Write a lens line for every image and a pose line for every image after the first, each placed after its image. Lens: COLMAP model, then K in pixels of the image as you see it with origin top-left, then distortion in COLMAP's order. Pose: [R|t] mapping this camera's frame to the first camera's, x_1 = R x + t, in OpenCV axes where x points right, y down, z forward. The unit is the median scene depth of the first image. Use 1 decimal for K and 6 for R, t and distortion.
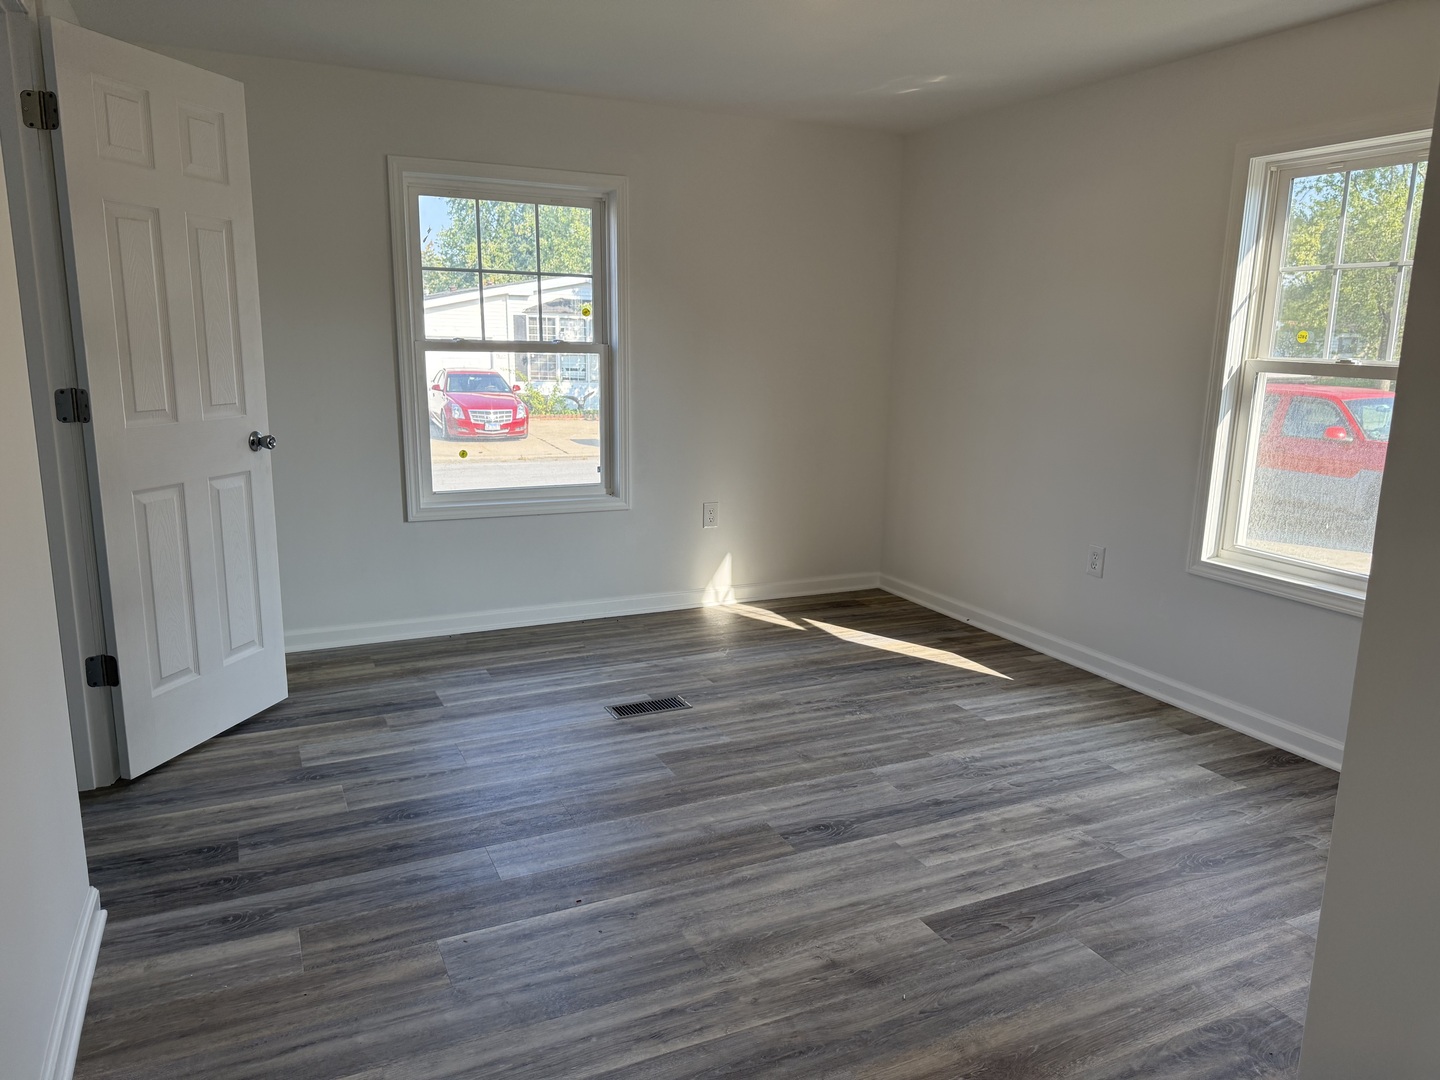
lens RADIAL K [[1021.8, 0, 726.3], [0, 1021.8, 533.7], [0, 0, 1]] dist [0.039309, -0.036516]
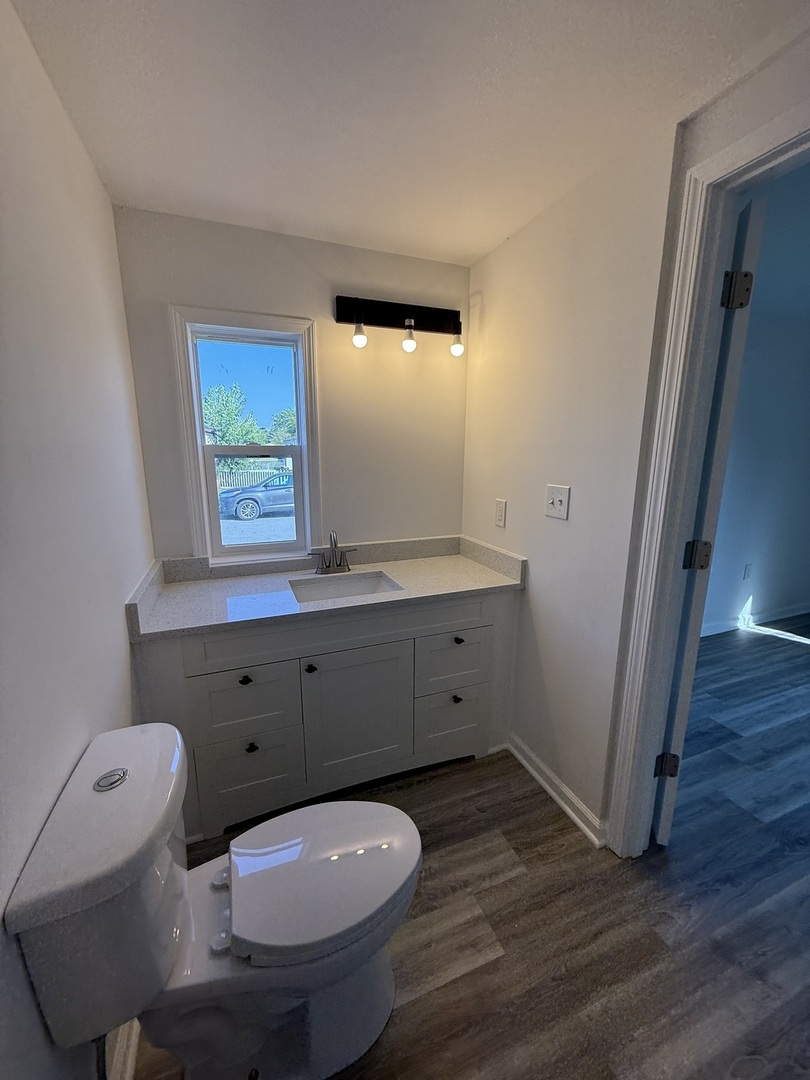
lens RADIAL K [[429.0, 0, 400.3], [0, 429.0, 542.0], [0, 0, 1]] dist [-0.000630, 0.000151]
pose [[0.996727, 0.000498, -0.080842, -0.971127], [0.001266, 0.999762, 0.021769, -0.157593], [0.080834, -0.021800, 0.996489, 0.528453]]
